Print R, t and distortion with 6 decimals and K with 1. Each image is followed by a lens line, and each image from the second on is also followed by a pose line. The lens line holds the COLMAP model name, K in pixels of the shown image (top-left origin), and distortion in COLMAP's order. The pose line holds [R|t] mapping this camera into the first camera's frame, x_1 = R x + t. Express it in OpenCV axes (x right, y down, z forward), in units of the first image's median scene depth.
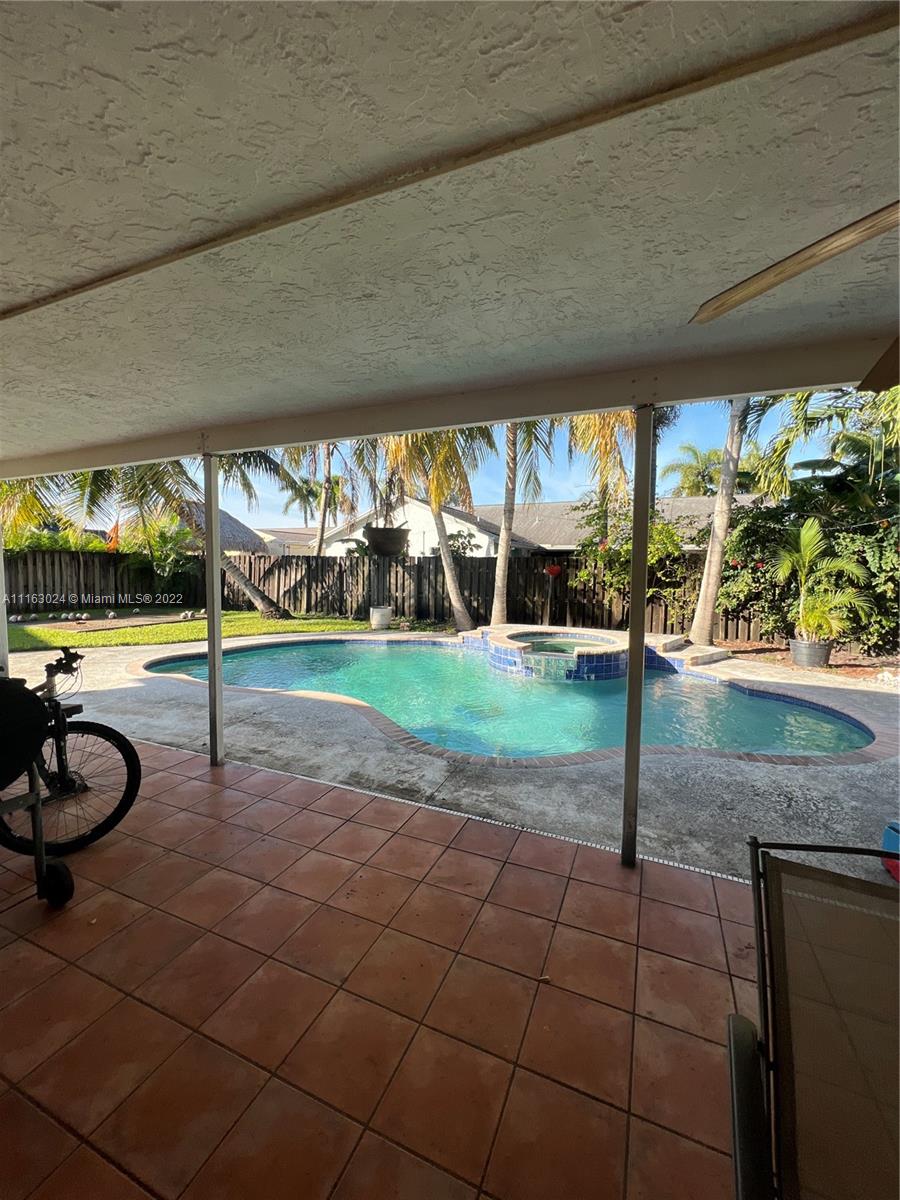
lens RADIAL K [[481.5, 0, 454.7], [0, 481.5, 595.2], [0, 0, 1]] dist [0.000275, 0.000046]
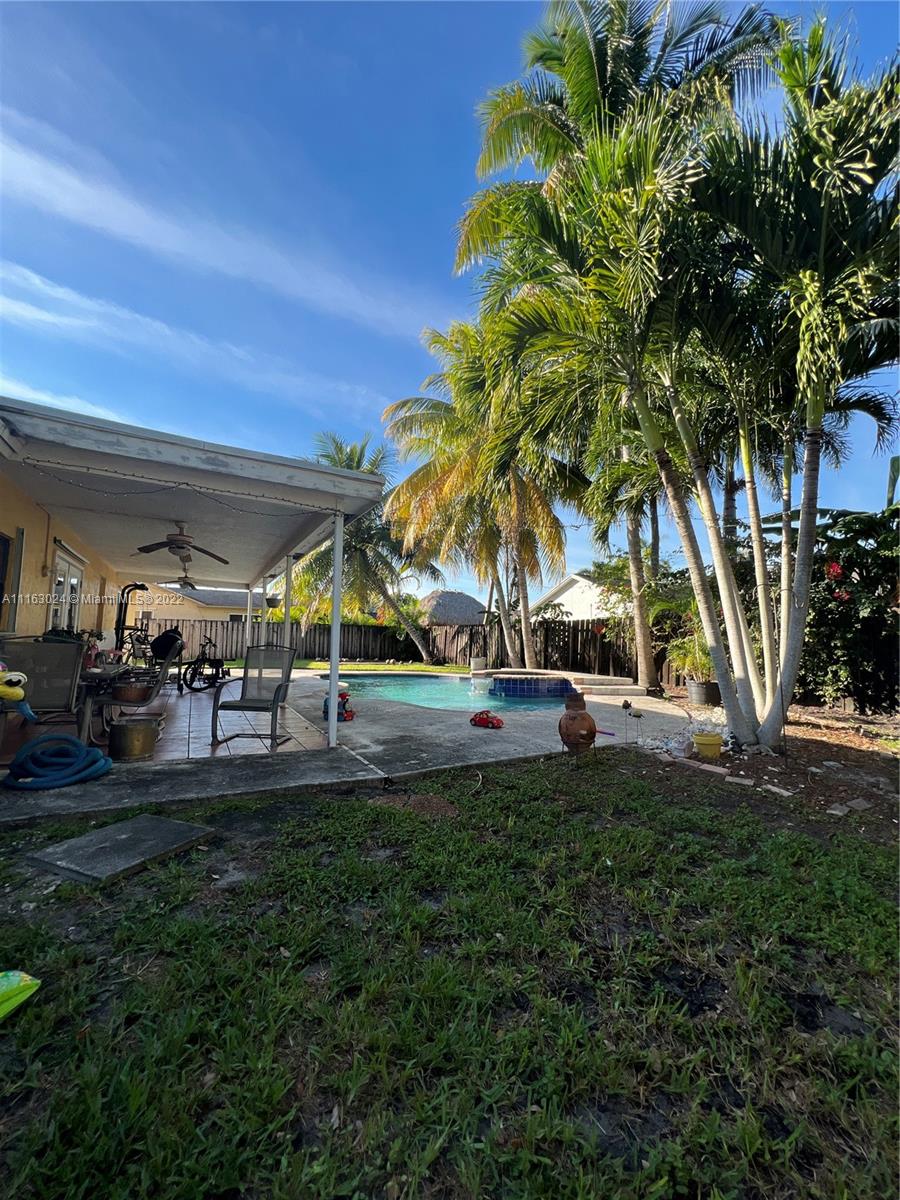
lens RADIAL K [[481.5, 0, 454.7], [0, 481.5, 595.2], [0, 0, 1]] dist [0.000275, 0.000046]
pose [[0.774733, -0.065003, -0.628939, 0.834248], [-0.035197, 0.988725, -0.145544, 0.062241], [0.631309, 0.134895, 0.763710, -0.235159]]
